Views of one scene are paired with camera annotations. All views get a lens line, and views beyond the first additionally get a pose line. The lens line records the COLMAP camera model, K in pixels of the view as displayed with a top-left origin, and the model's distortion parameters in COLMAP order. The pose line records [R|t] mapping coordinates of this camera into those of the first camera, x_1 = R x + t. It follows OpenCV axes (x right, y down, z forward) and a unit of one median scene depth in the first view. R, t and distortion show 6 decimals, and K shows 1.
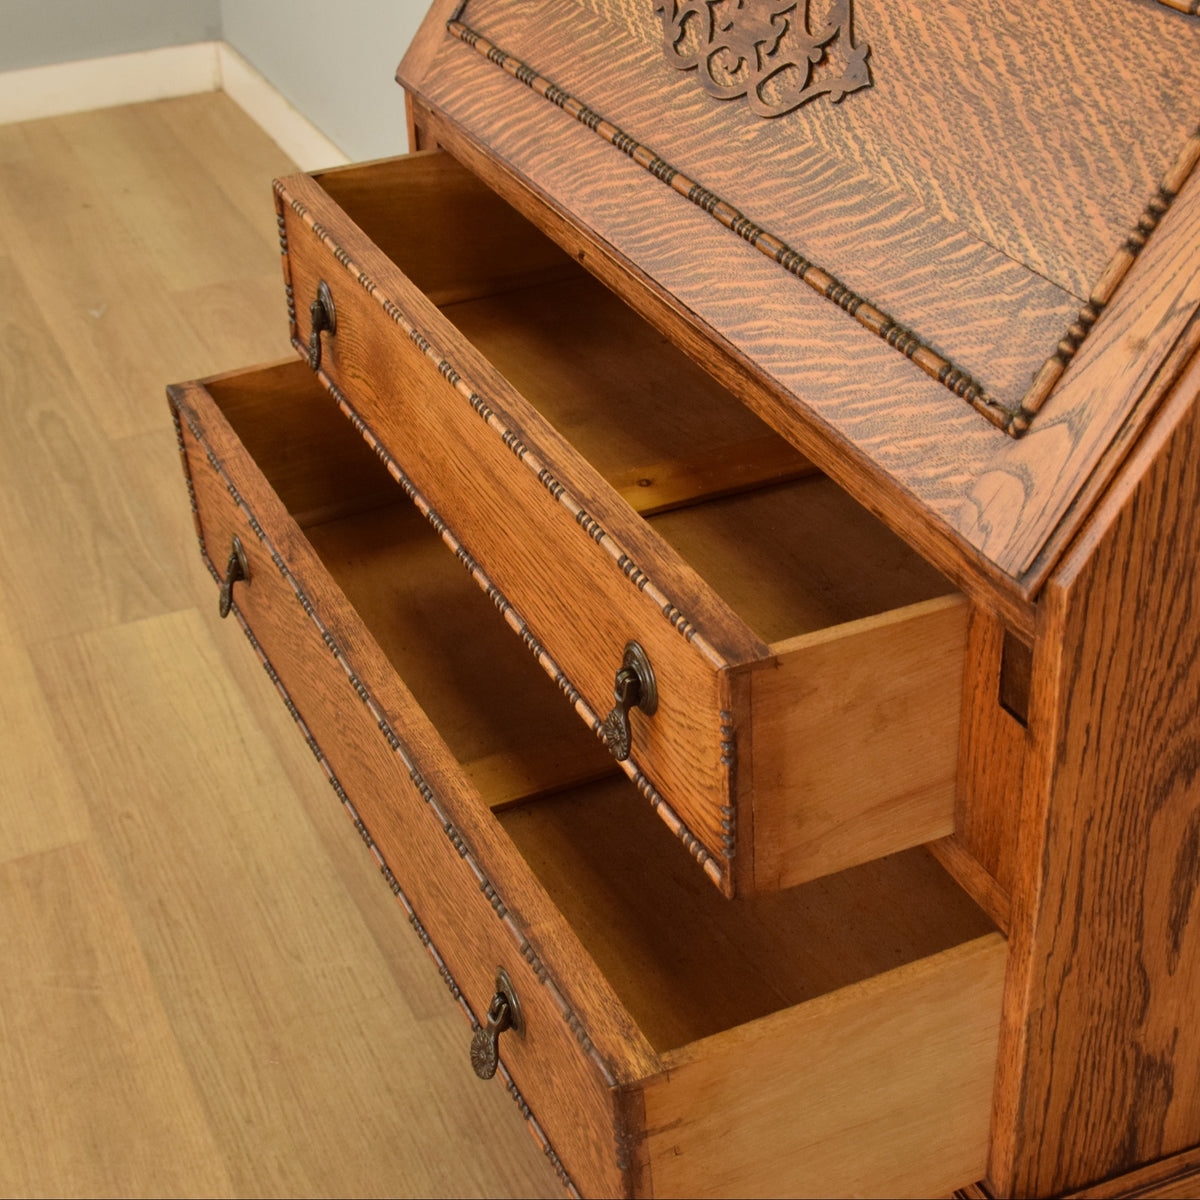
lens RADIAL K [[2168.8, 0, 600.0], [0, 2168.8, 600.0], [0, 0, 1]] dist [-0.029943, -0.168324]
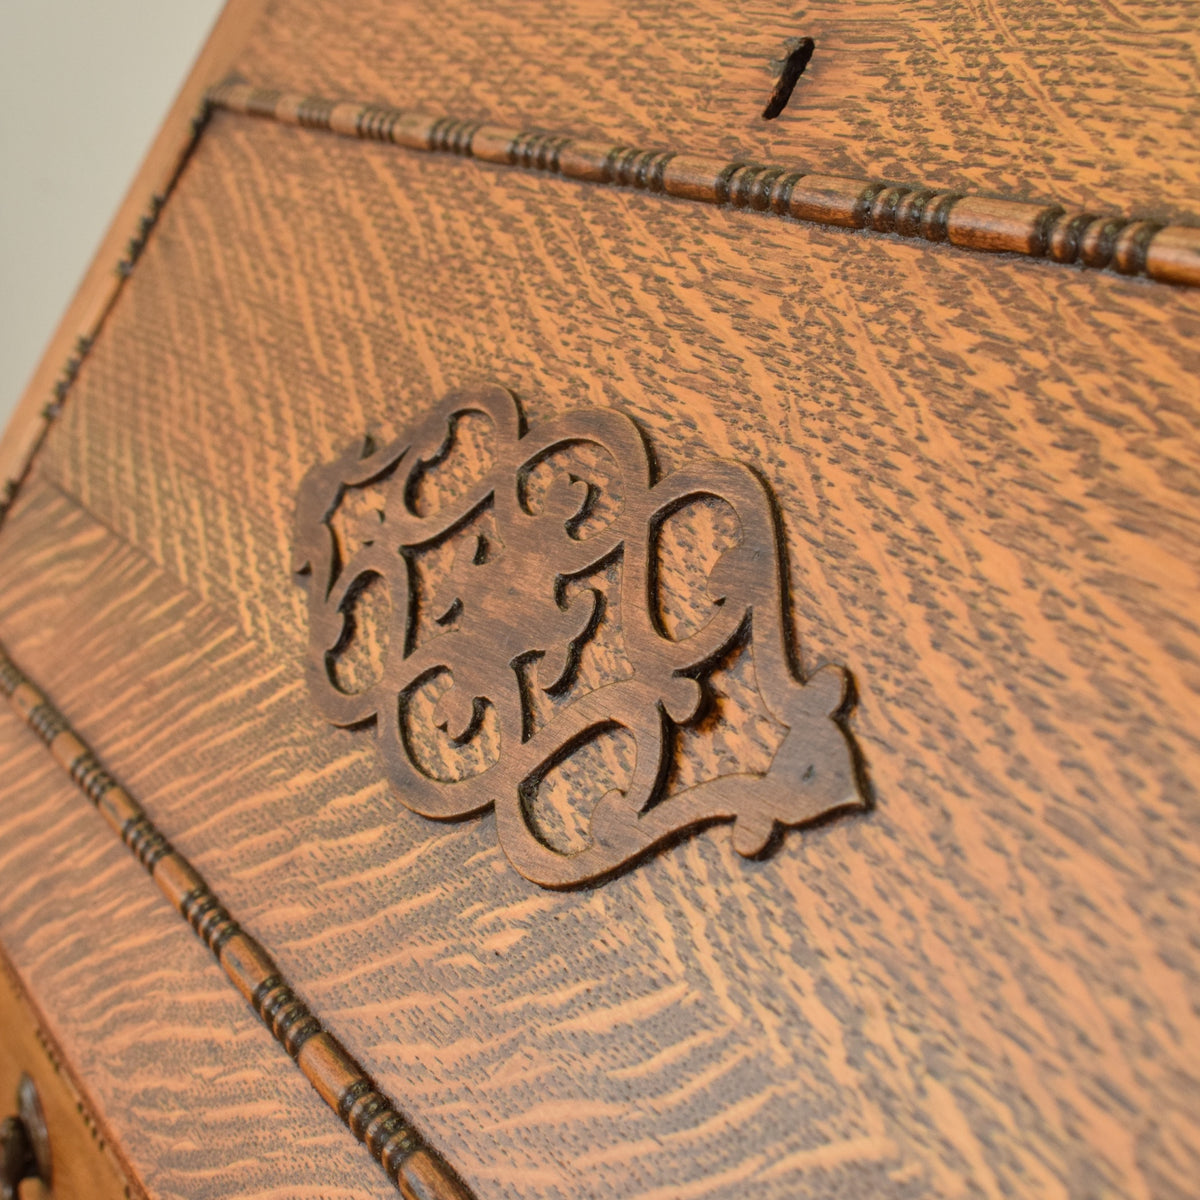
lens RADIAL K [[2391.9, 0, 579.3], [0, 2391.9, 577.5], [0, 0, 1]] dist [-0.030079, -0.131998]
pose [[0.998649, -0.044938, 0.026089, 0.076103], [0.049982, 0.968019, -0.245848, -0.183023], [-0.014206, 0.246820, 0.968957, 0.651074]]
